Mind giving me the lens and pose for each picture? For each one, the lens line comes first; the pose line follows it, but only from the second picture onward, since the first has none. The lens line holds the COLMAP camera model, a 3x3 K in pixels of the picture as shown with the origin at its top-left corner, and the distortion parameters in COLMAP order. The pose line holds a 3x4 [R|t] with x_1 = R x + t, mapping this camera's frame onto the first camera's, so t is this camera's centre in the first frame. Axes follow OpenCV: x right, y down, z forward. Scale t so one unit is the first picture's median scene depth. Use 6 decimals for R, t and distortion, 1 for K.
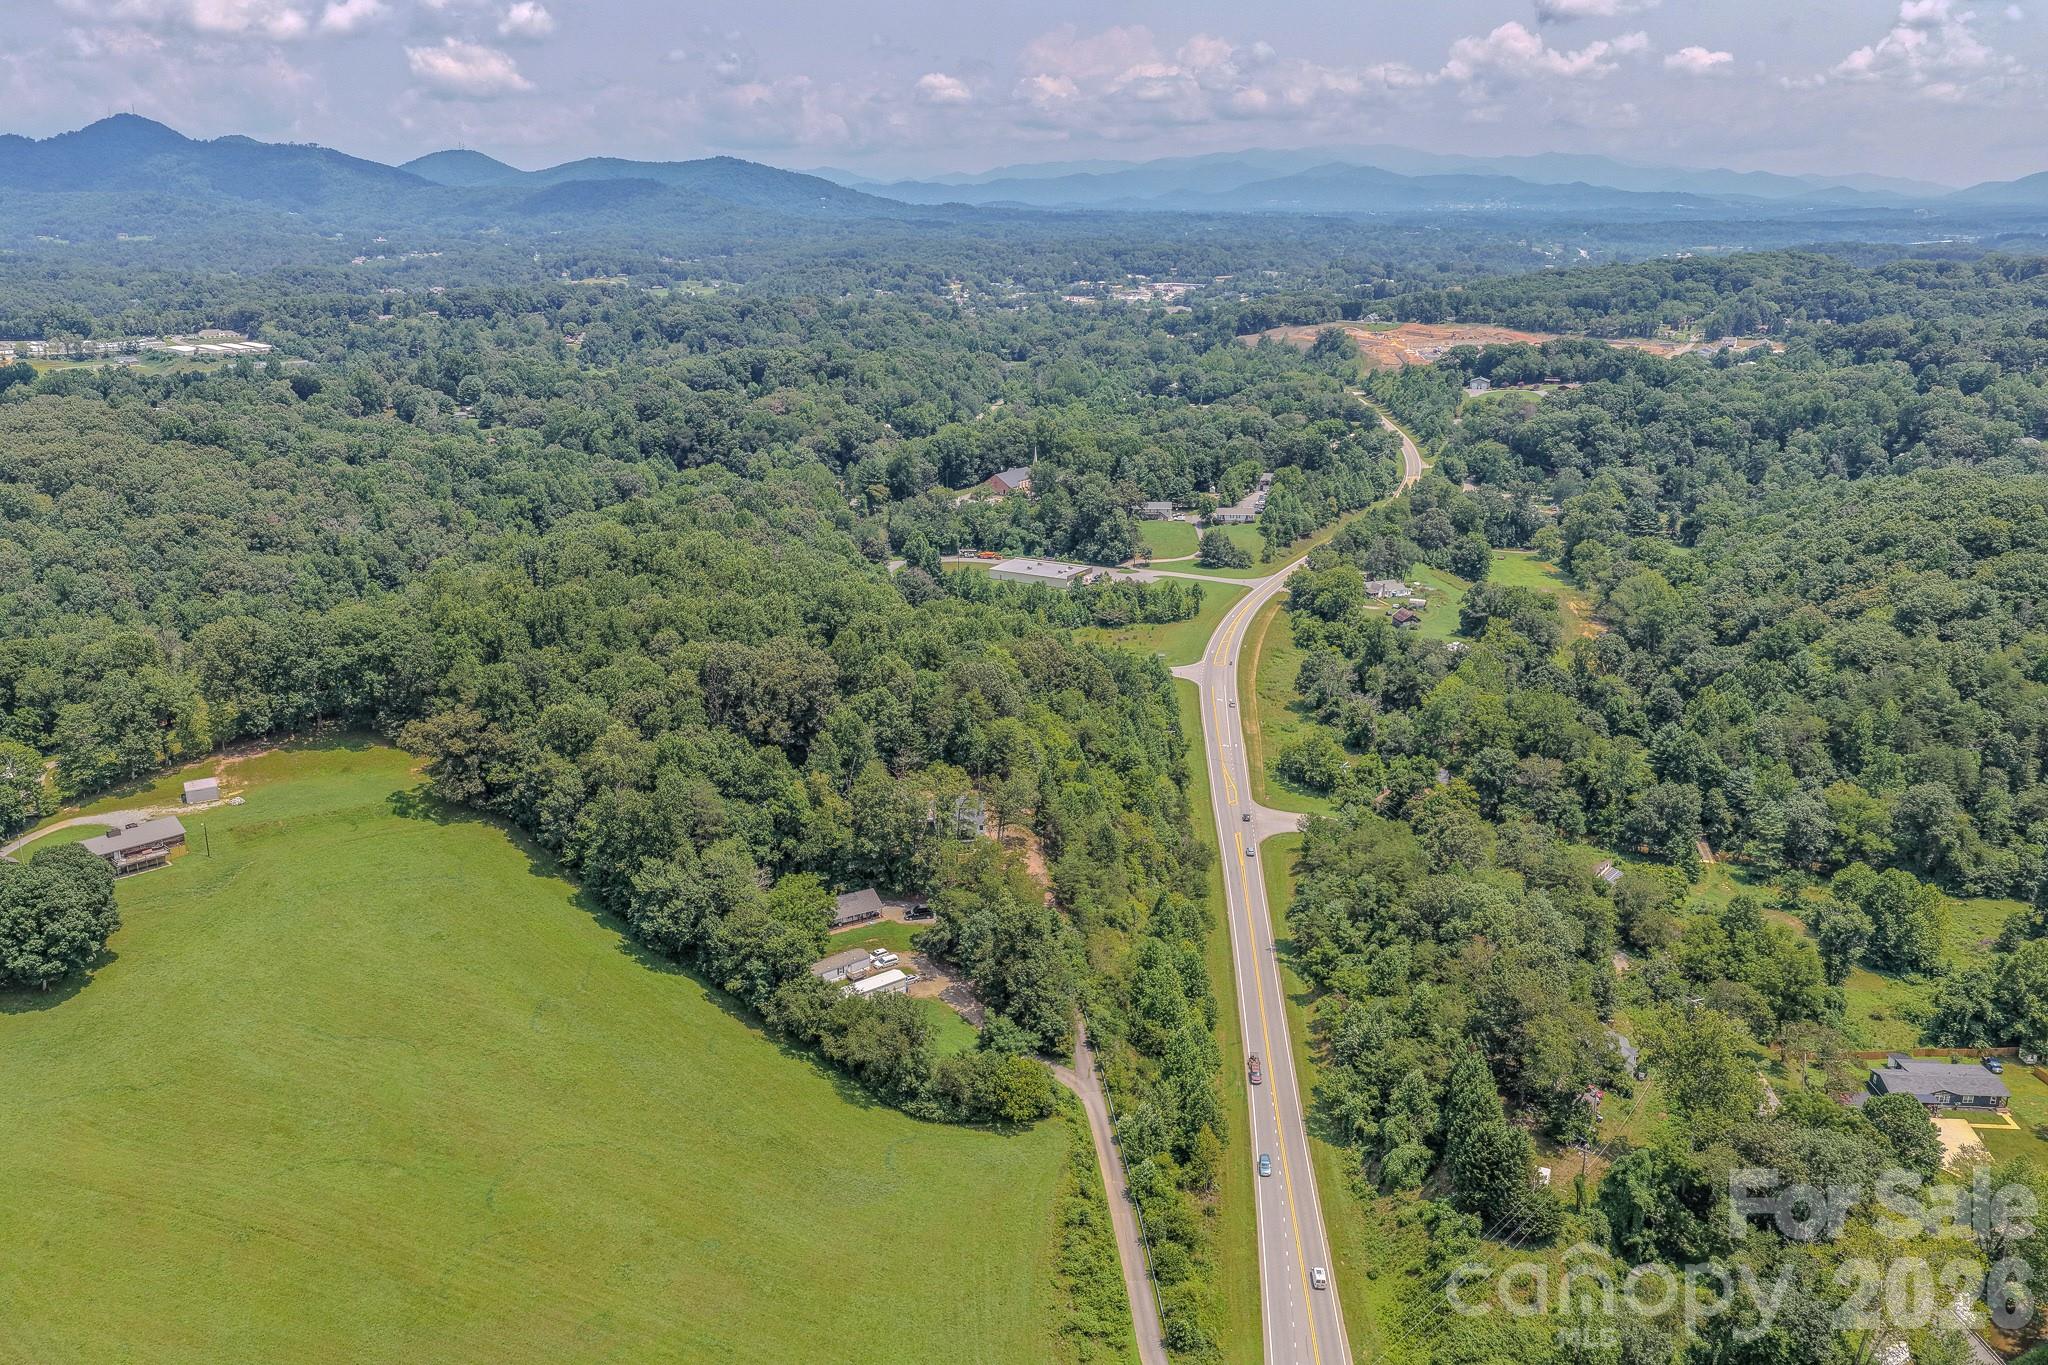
lens RADIAL K [[1714.7, 0, 1020.5], [0, 1714.7, 680.2], [0, 0, 1]] dist [-0.010996, 0.038631]
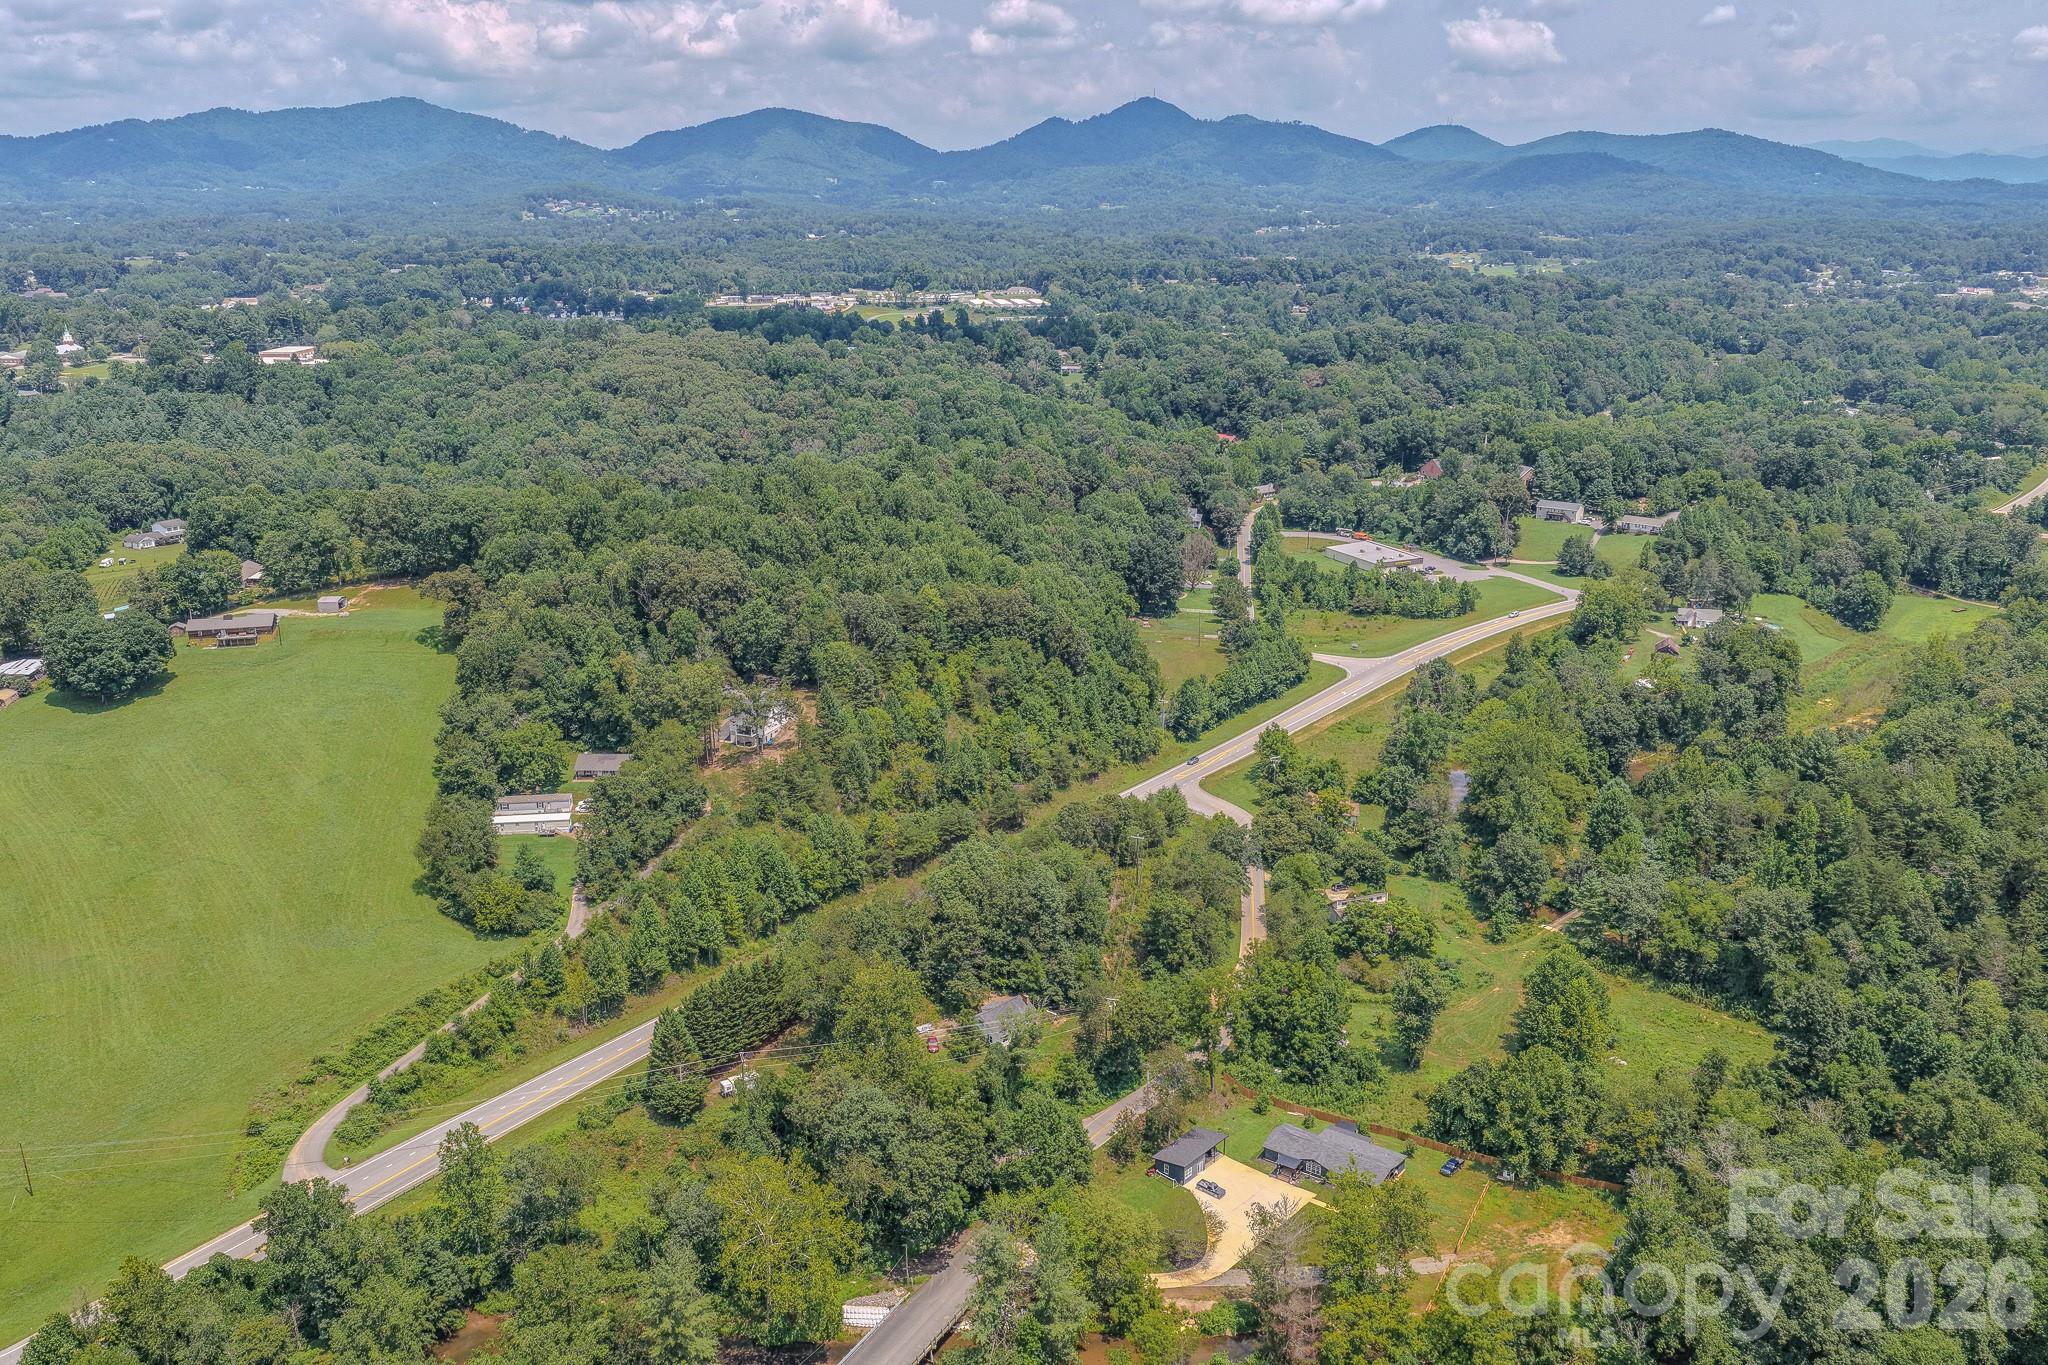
lens RADIAL K [[1714.7, 0, 1013.7], [0, 1714.7, 675.3], [0, 0, 1]] dist [-0.010996, 0.038631]
pose [[0.840526, 0.155130, -0.519086, 0.164546], [-0.149074, 0.987367, 0.053690, -0.008123], [0.520858, 0.032254, 0.853034, 0.024700]]
